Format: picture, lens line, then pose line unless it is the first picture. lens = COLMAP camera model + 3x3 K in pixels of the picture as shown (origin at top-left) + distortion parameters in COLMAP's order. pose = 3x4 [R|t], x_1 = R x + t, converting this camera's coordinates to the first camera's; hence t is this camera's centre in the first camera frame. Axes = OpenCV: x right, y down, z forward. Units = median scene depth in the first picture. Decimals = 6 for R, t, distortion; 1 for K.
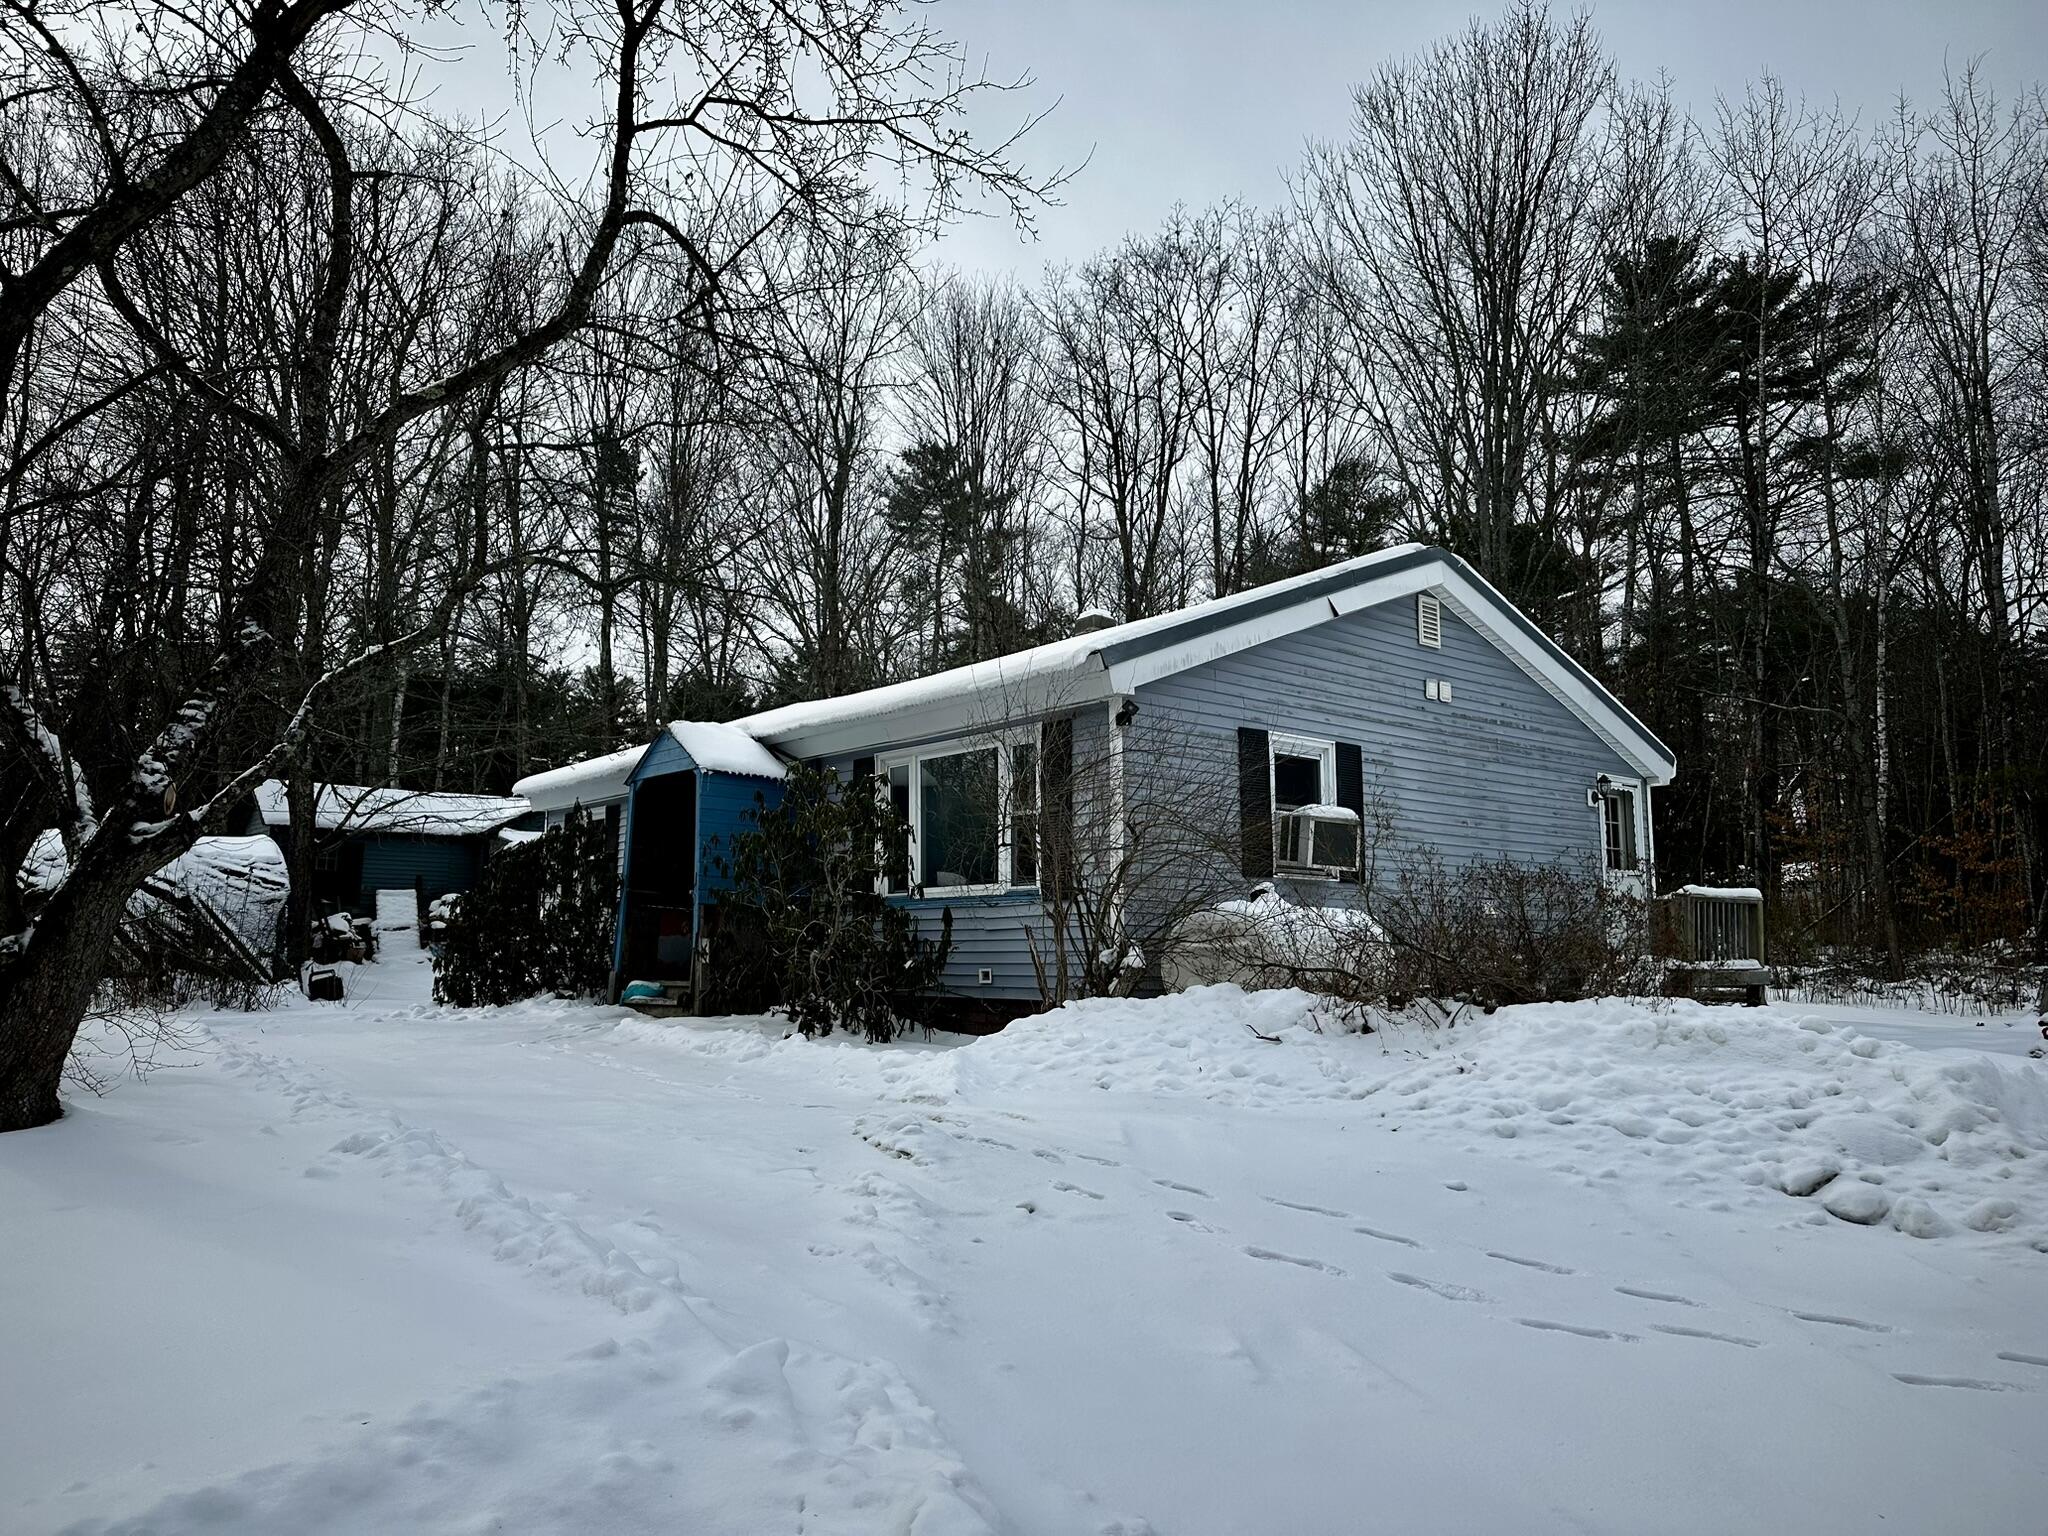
lens RADIAL K [[1433.4, 0, 1024.1], [0, 1433.4, 766.1], [0, 0, 1]] dist [0.007525, -0.017430]
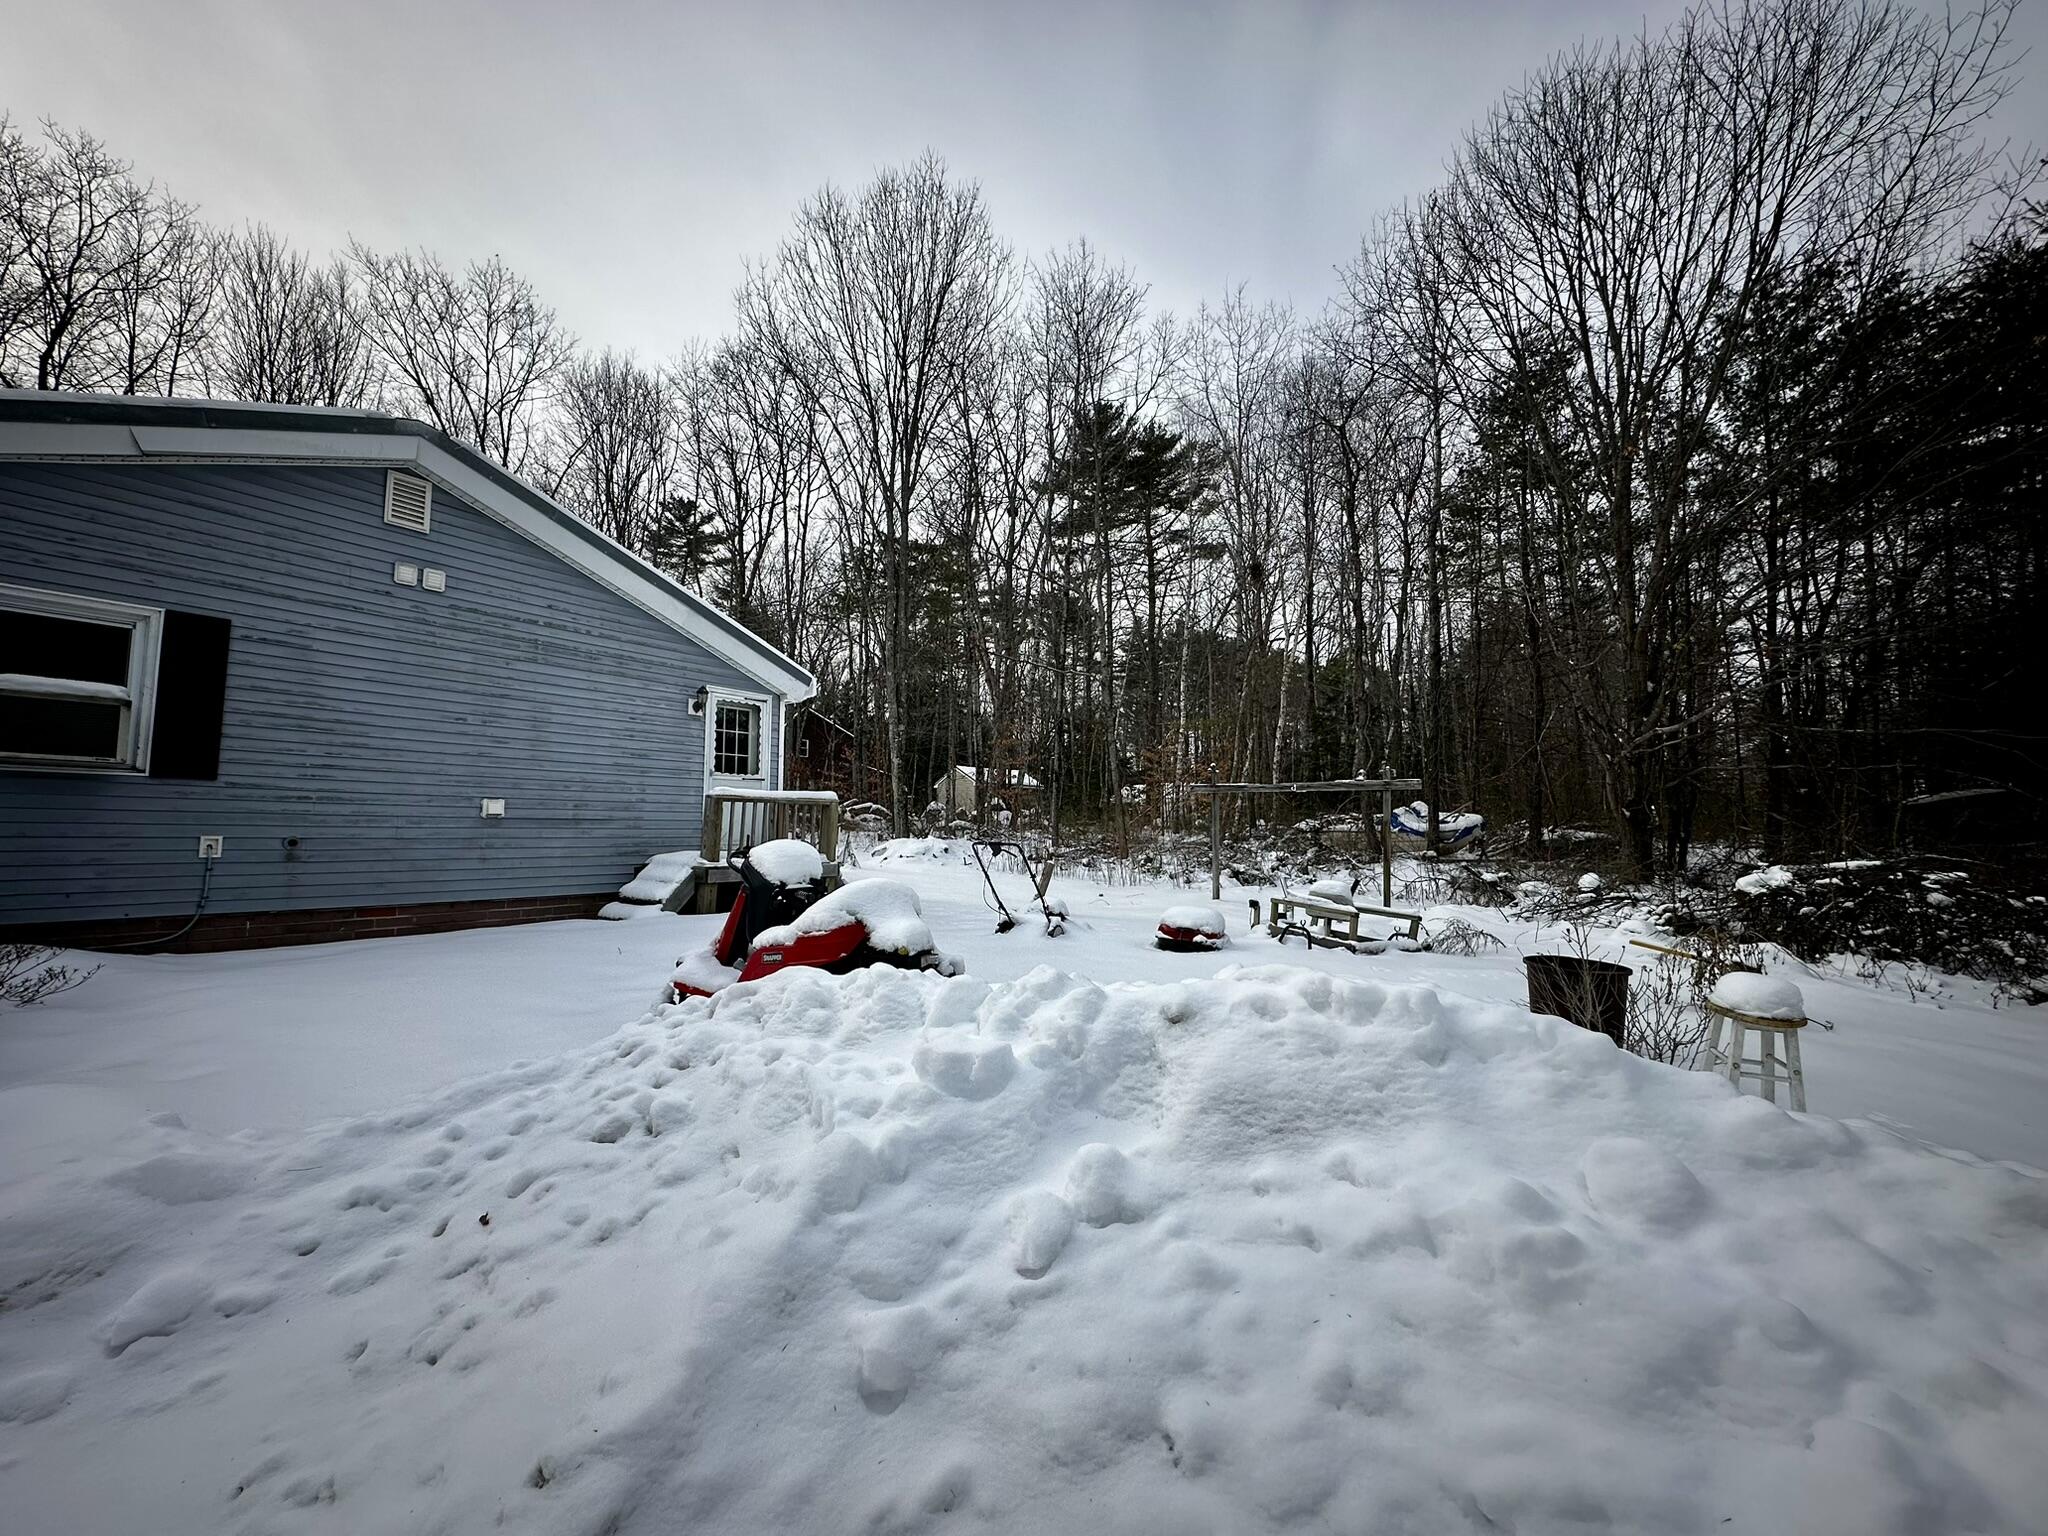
lens RADIAL K [[810.9, 0, 1030.5], [0, 810.9, 763.3], [0, 0, 1]] dist [-0.000903, 0.000029]
pose [[0.967707, 0.022412, 0.251081, 0.502184], [-0.034708, 0.998400, 0.044651, 0.029180], [-0.249679, -0.051924, 0.966936, 0.347167]]
